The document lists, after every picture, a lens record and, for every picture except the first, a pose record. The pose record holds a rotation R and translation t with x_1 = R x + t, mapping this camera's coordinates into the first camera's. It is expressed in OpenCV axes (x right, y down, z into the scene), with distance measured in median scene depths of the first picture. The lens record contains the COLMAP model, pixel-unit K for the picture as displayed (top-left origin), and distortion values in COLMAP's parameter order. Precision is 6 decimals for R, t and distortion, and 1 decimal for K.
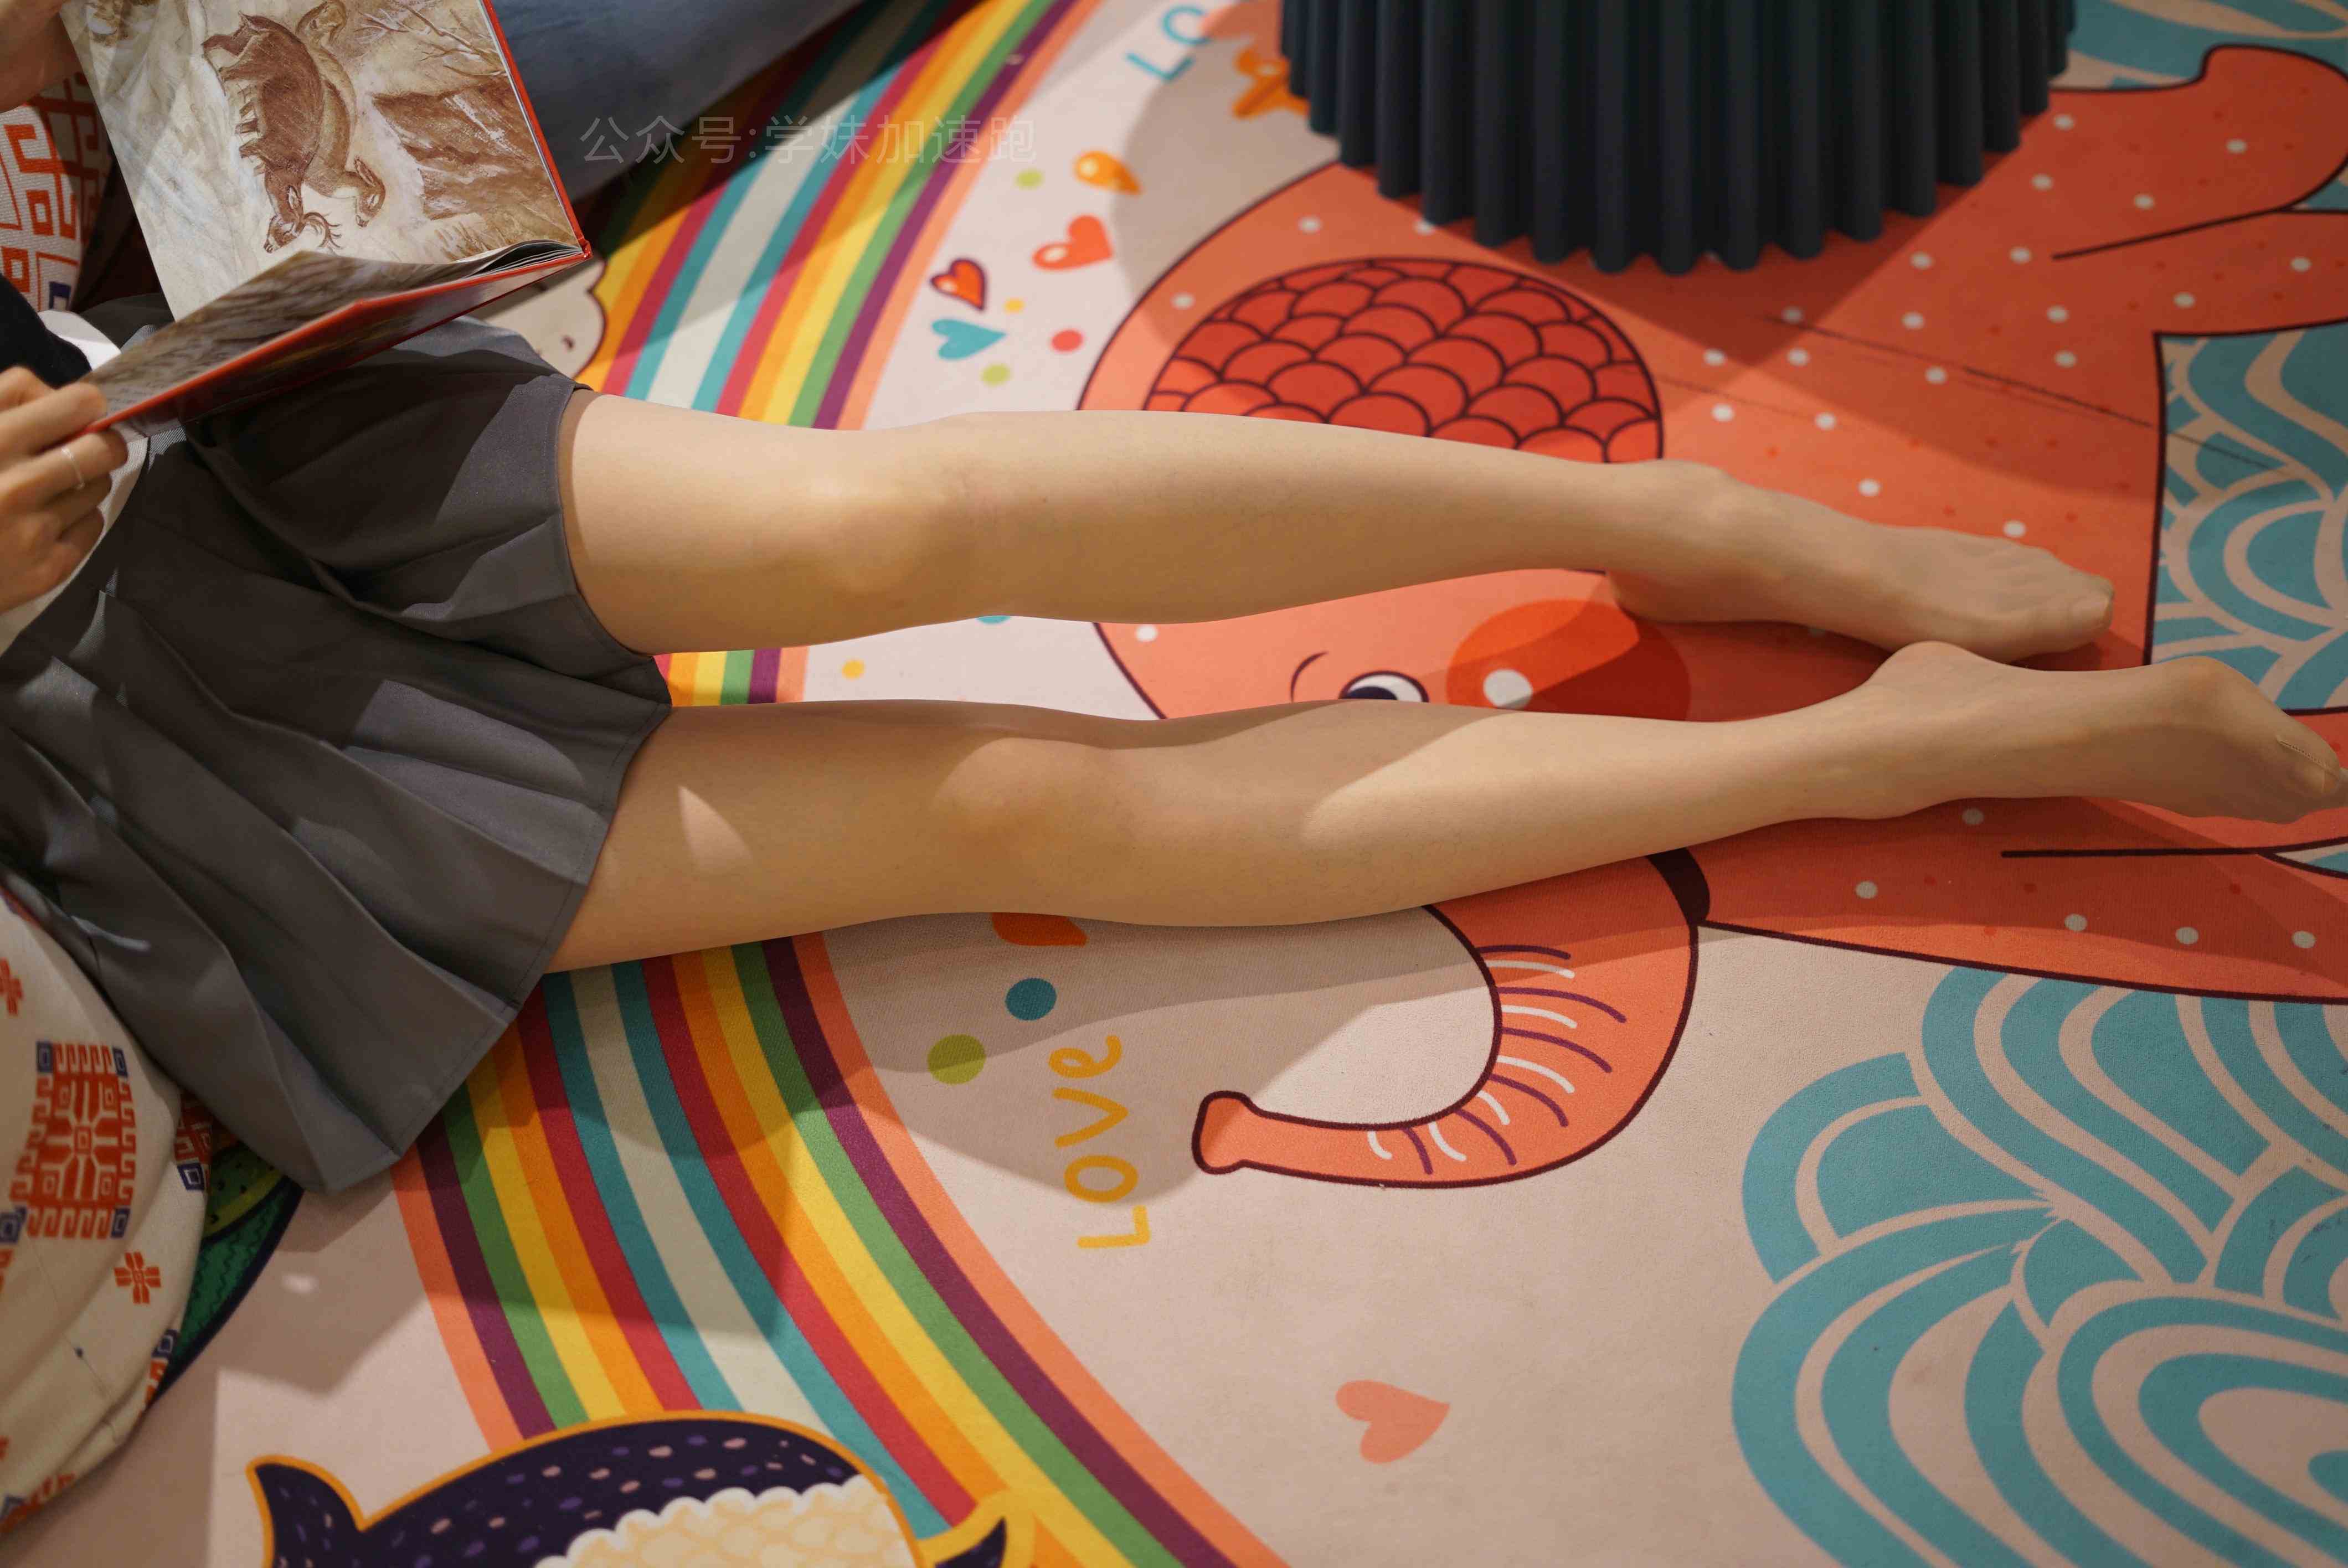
lens RADIAL K [[3496.9, 0, 1163.7], [0, 3496.9, 782.8], [0, 0, 1]] dist [-0.040135, 0.000000]
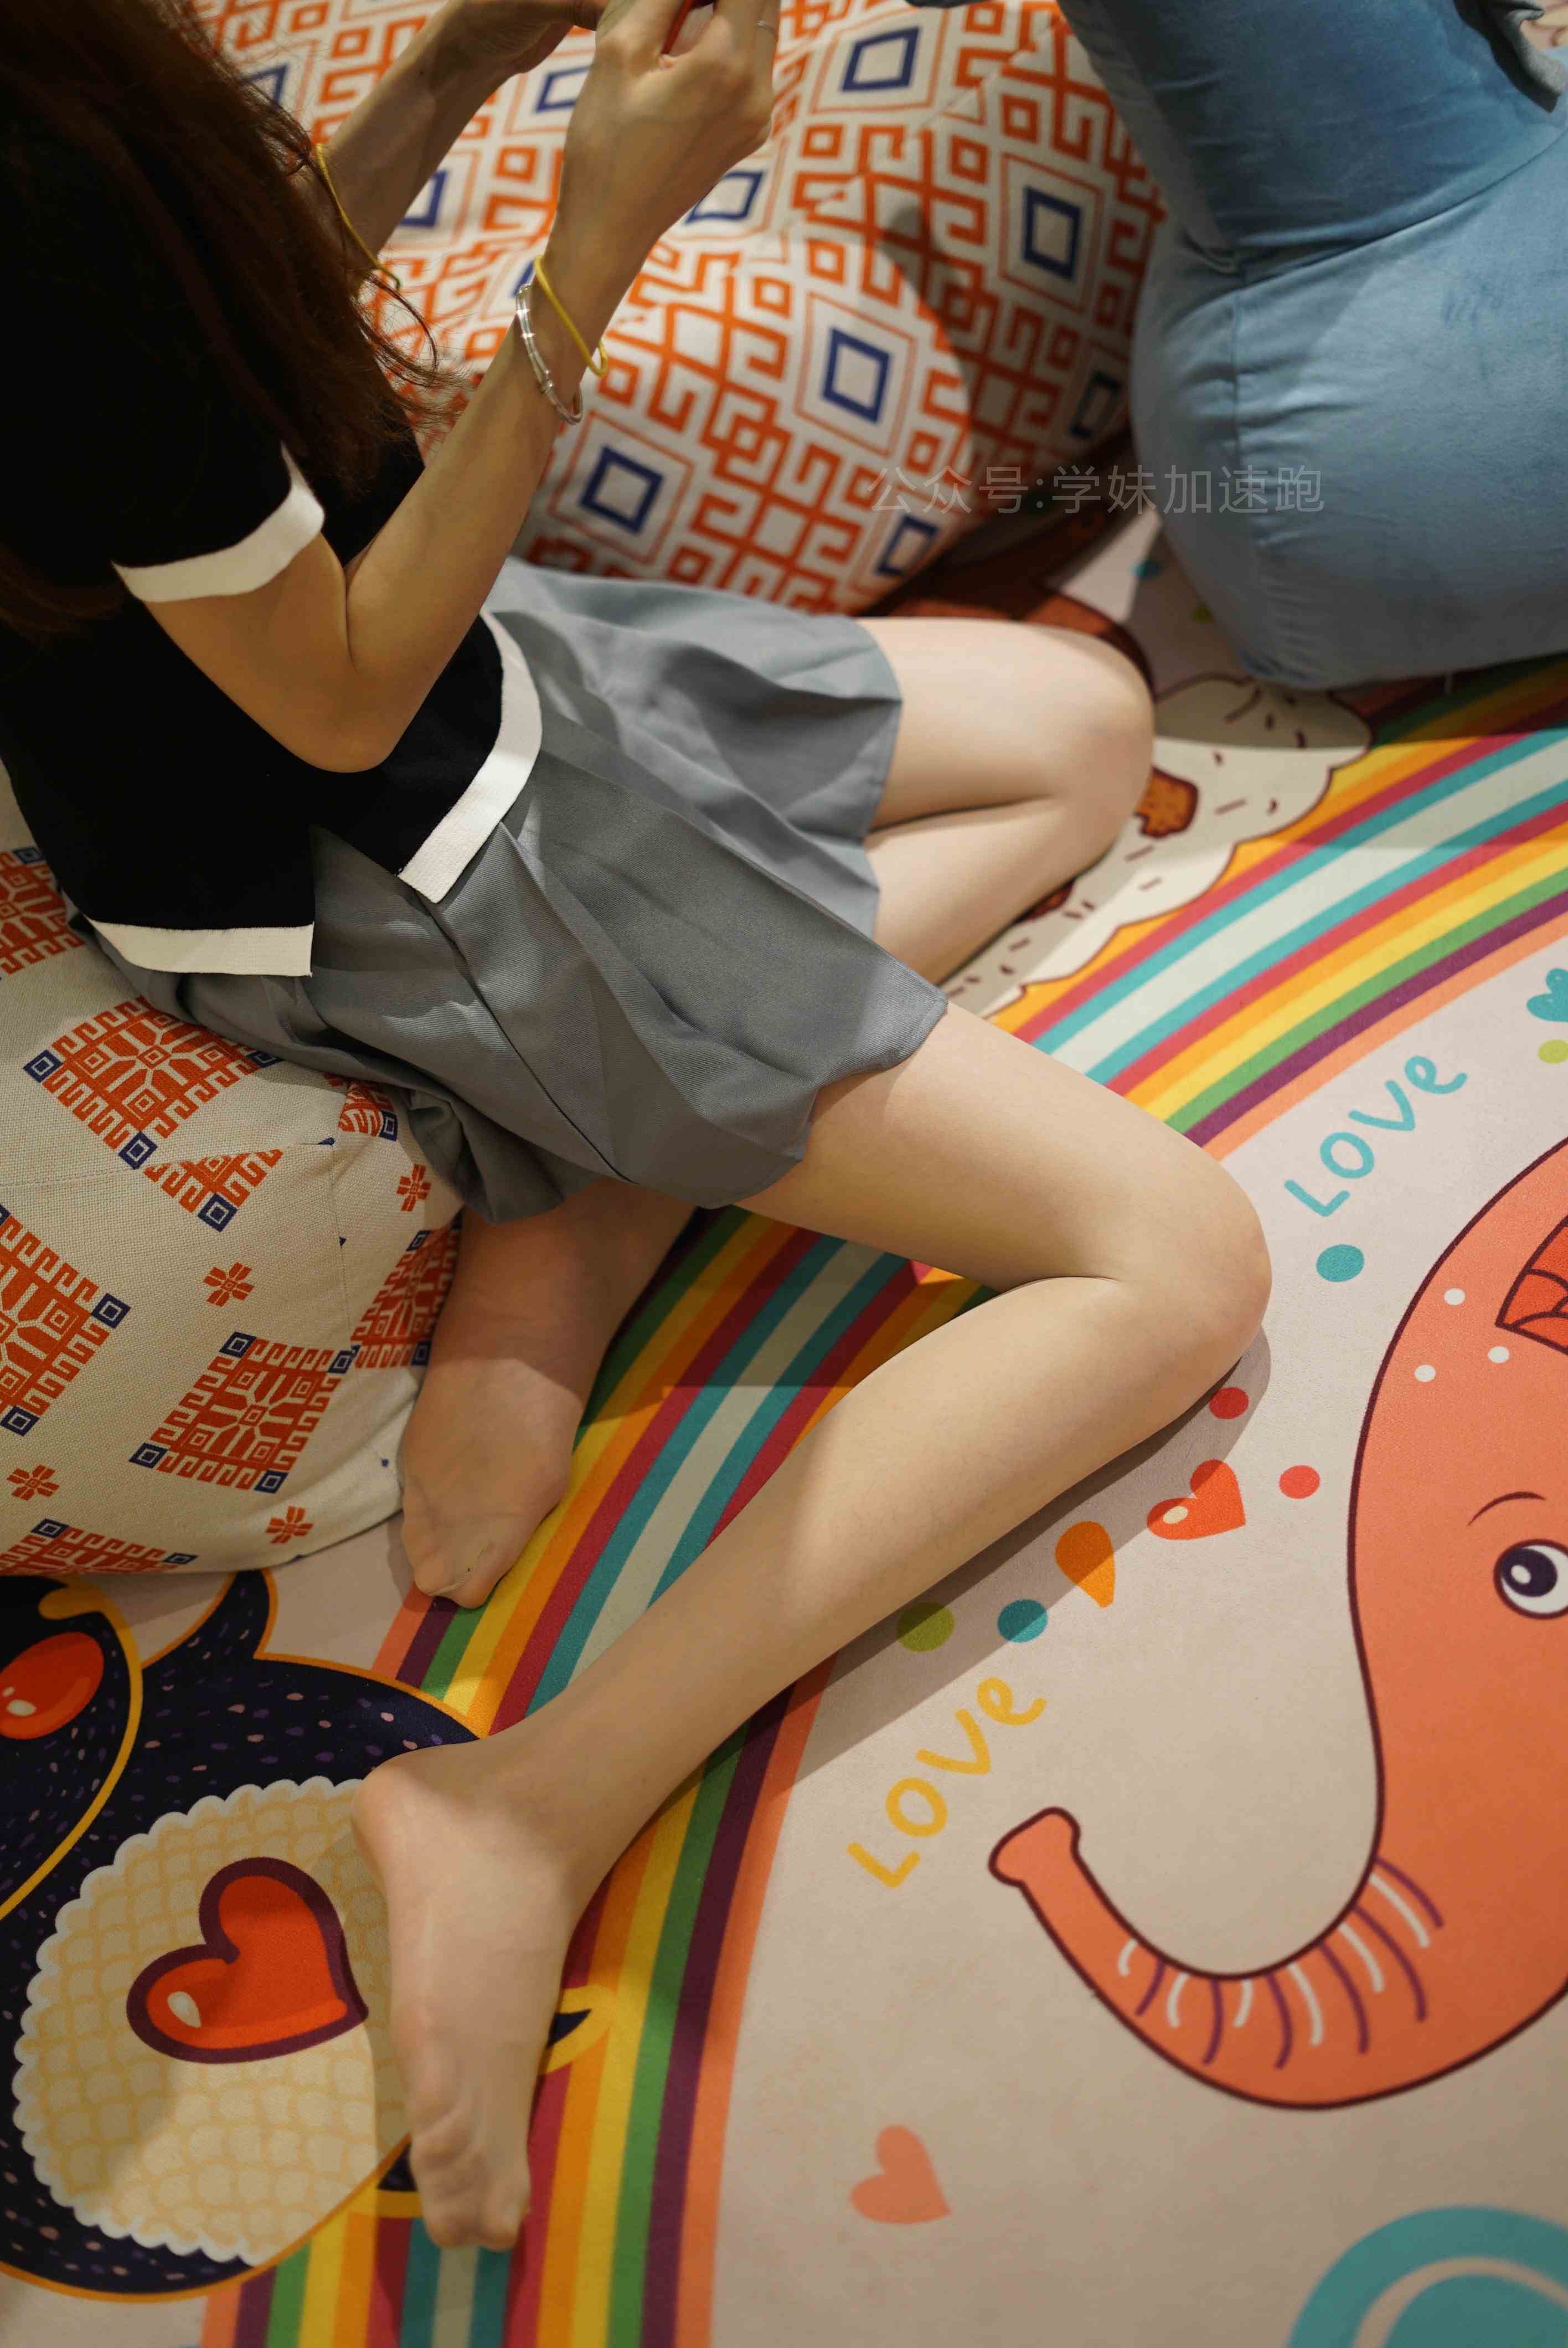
lens RADIAL K [[3496.9, 0, 793.4], [0, 3496.9, 1183.6], [0, 0, 1]] dist [-0.040135, 0.000000]
pose [[0.673407, 0.517711, -0.527729, 0.374126], [-0.463398, 0.851805, 0.244317, -0.253528], [0.576008, 0.080024, 0.813517, 0.148218]]
